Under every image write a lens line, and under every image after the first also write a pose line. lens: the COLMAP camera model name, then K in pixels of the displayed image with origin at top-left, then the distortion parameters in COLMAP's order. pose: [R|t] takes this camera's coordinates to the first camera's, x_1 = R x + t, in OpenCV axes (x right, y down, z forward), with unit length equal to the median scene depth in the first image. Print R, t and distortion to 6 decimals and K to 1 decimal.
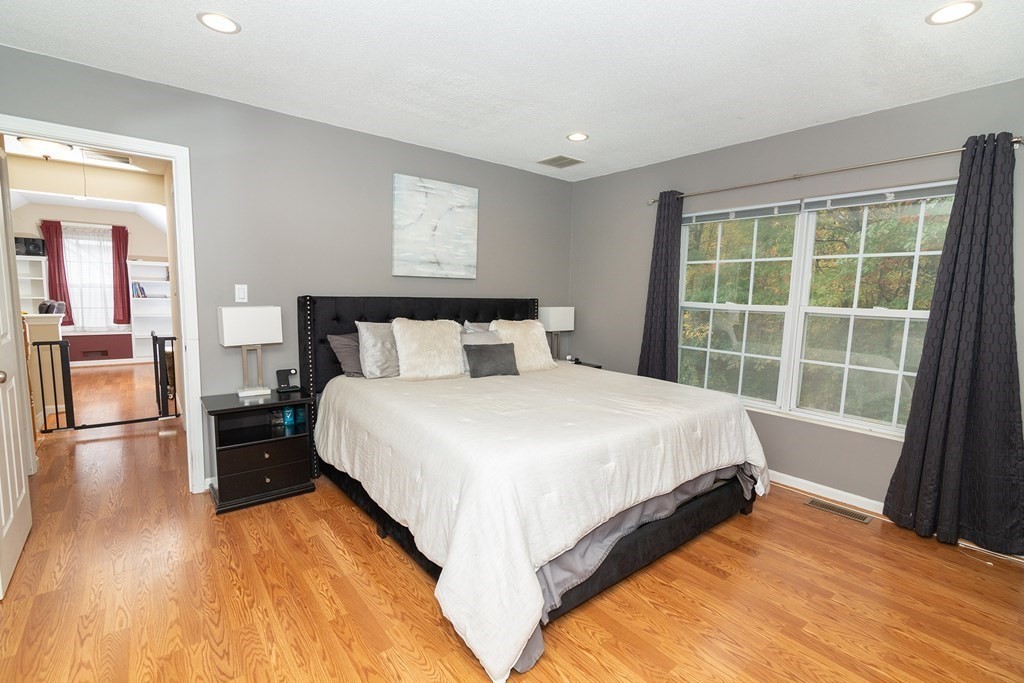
lens RADIAL K [[464.1, 0, 514.5], [0, 464.1, 344.3], [0, 0, 1]] dist [-0.001454, -0.000857]
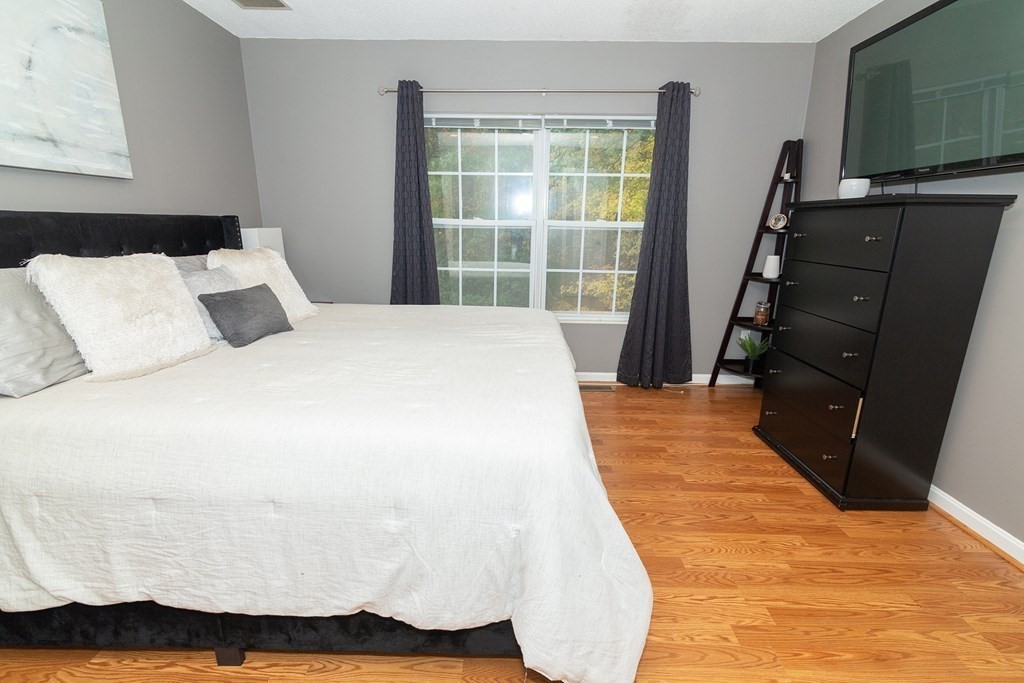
lens RADIAL K [[464.1, 0, 512.7], [0, 464.1, 348.6], [0, 0, 1]] dist [-0.001454, -0.000857]
pose [[0.642311, -0.213733, 0.736040, -0.309398], [0.086773, 0.974435, 0.207236, -0.020408], [-0.761516, -0.069241, 0.644436, 0.336575]]
